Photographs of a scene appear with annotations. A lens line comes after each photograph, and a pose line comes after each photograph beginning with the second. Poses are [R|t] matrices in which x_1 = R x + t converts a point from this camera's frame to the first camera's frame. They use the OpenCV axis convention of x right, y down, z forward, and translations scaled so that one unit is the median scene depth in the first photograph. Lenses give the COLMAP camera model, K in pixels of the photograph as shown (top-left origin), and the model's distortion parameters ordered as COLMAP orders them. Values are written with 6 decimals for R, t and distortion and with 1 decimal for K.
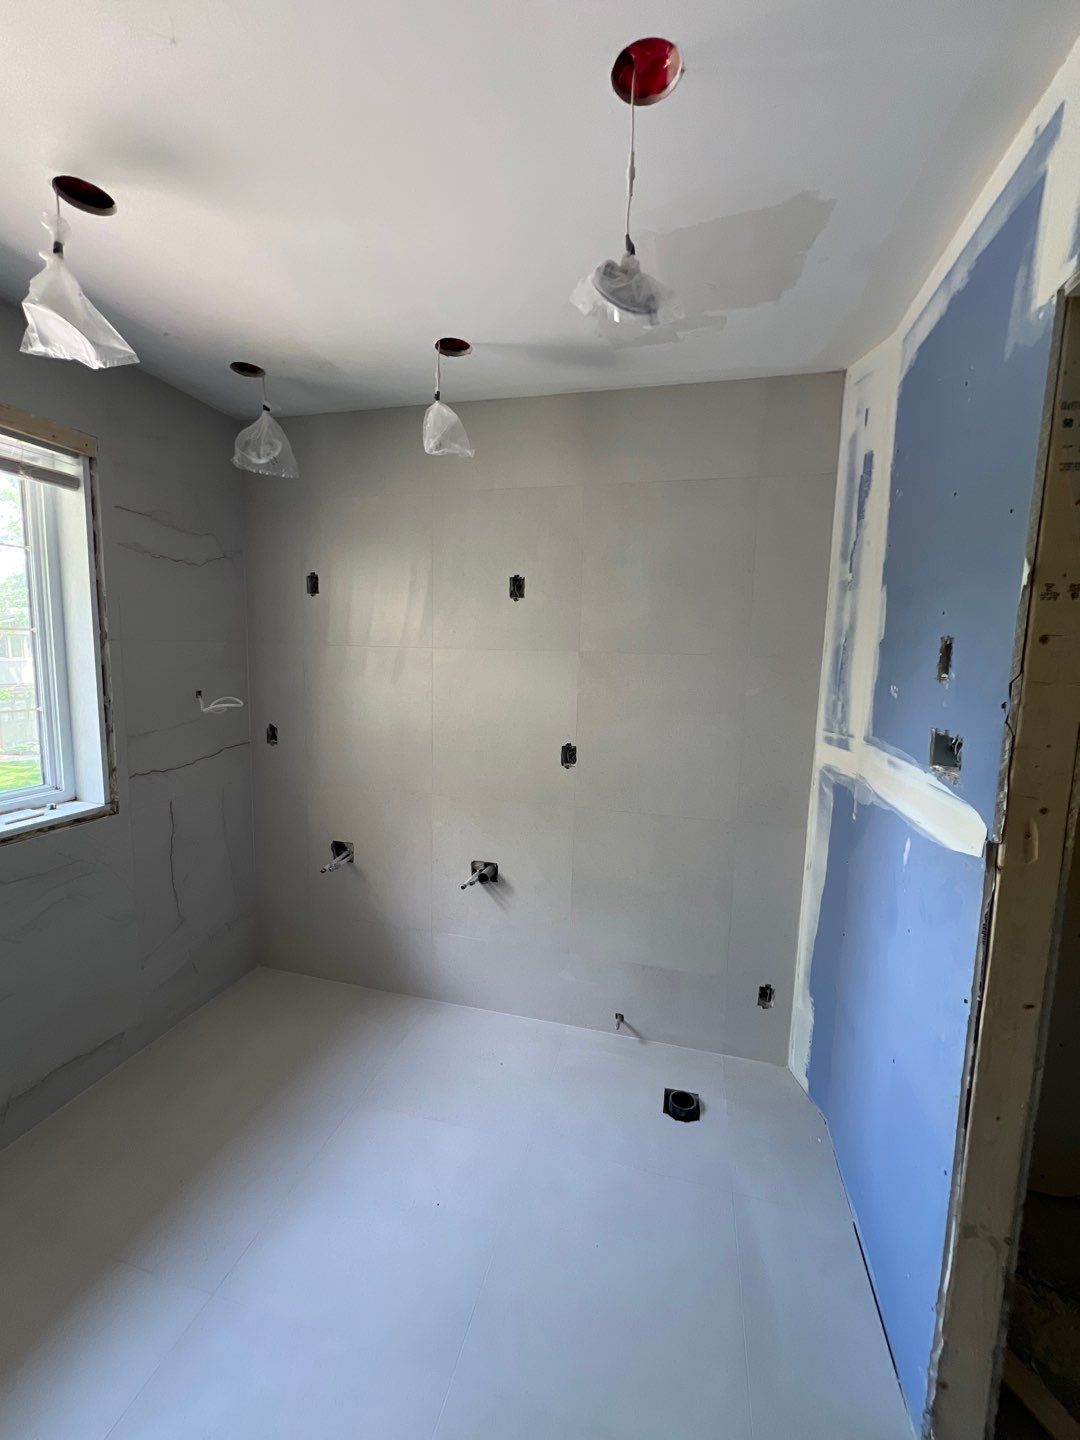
lens RADIAL K [[570.3, 0, 563.0], [0, 570.3, 721.5], [0, 0, 1]] dist [-0.004367, 0.000589]
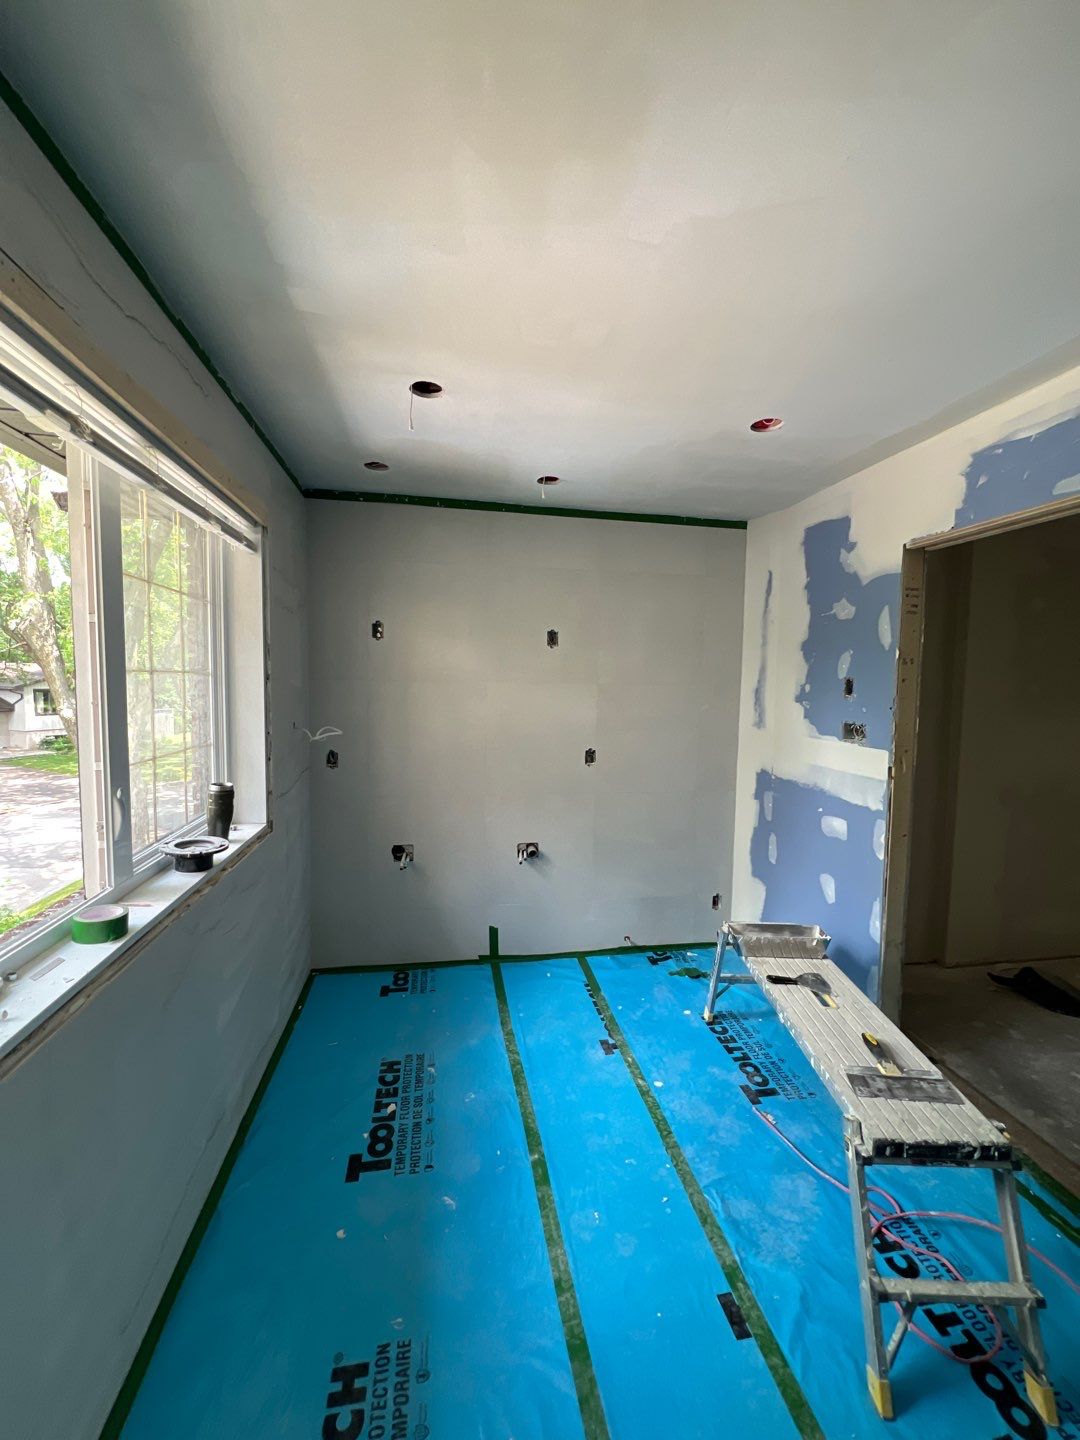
lens RADIAL K [[570.3, 0, 555.3], [0, 570.3, 721.9], [0, 0, 1]] dist [-0.004367, 0.000589]
pose [[0.909479, -0.041794, 0.413643, -0.679722], [0.057421, 0.998027, -0.025413, 0.004019], [-0.411764, 0.046865, 0.910084, -0.267586]]
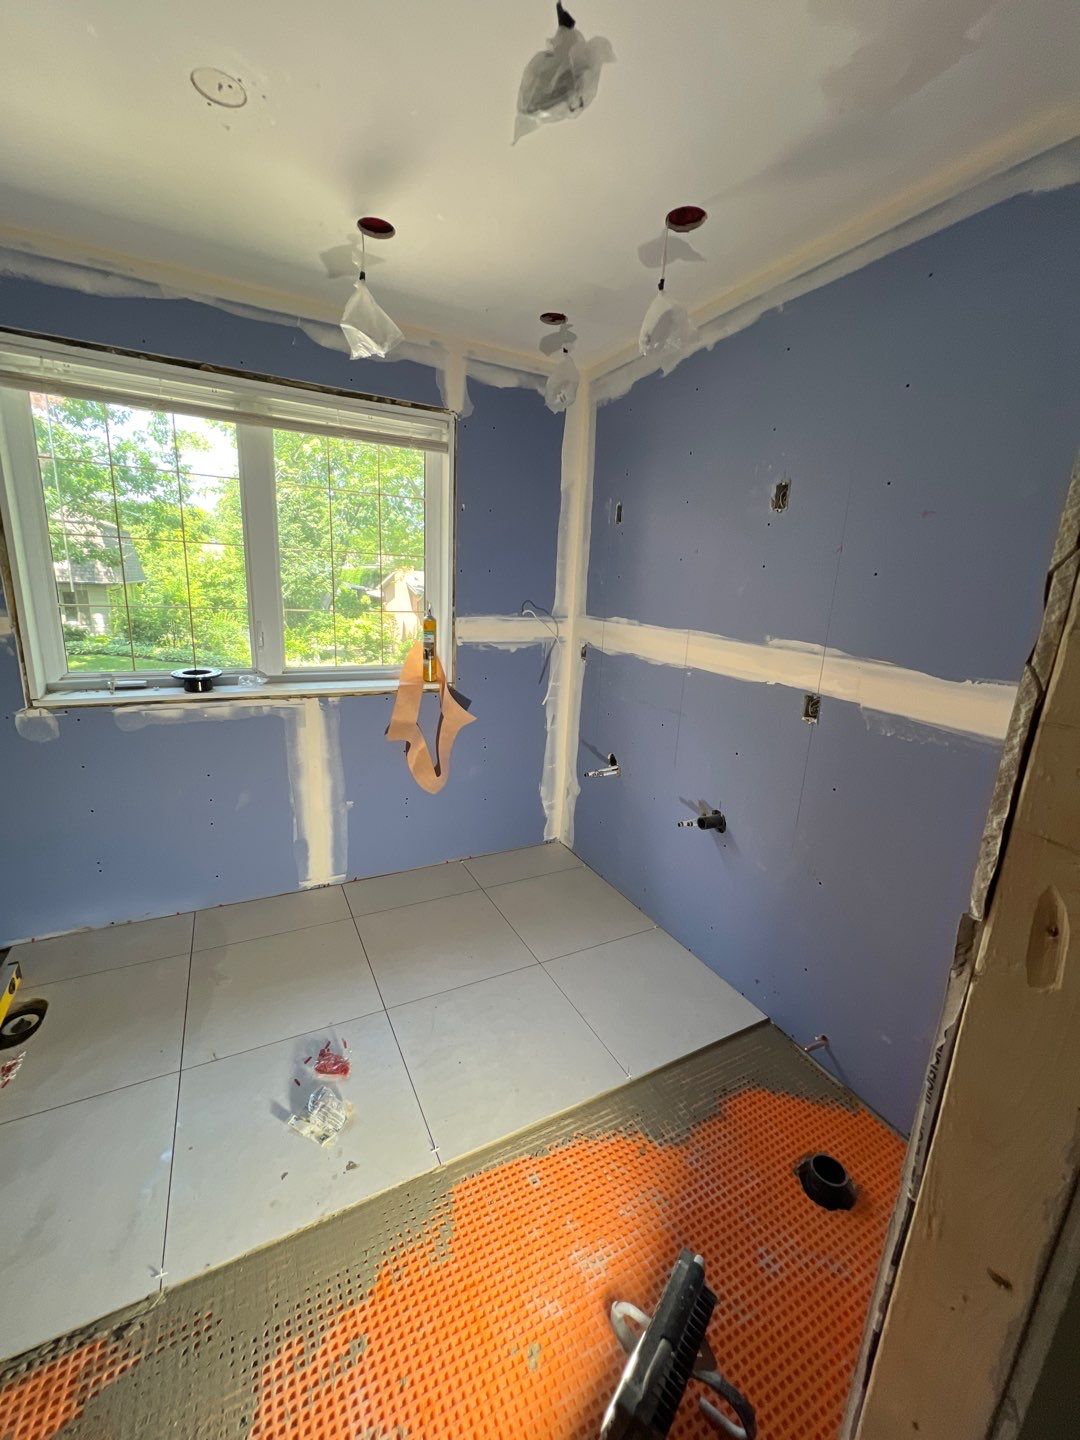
lens RADIAL K [[570.3, 0, 528.5], [0, 570.3, 720.2], [0, 0, 1]] dist [-0.004367, 0.000589]
pose [[0.669907, 0.181626, -0.719886, 0.335267], [-0.113841, 0.983278, 0.142142, 0.010441], [0.733665, -0.013269, 0.679381, 0.166665]]
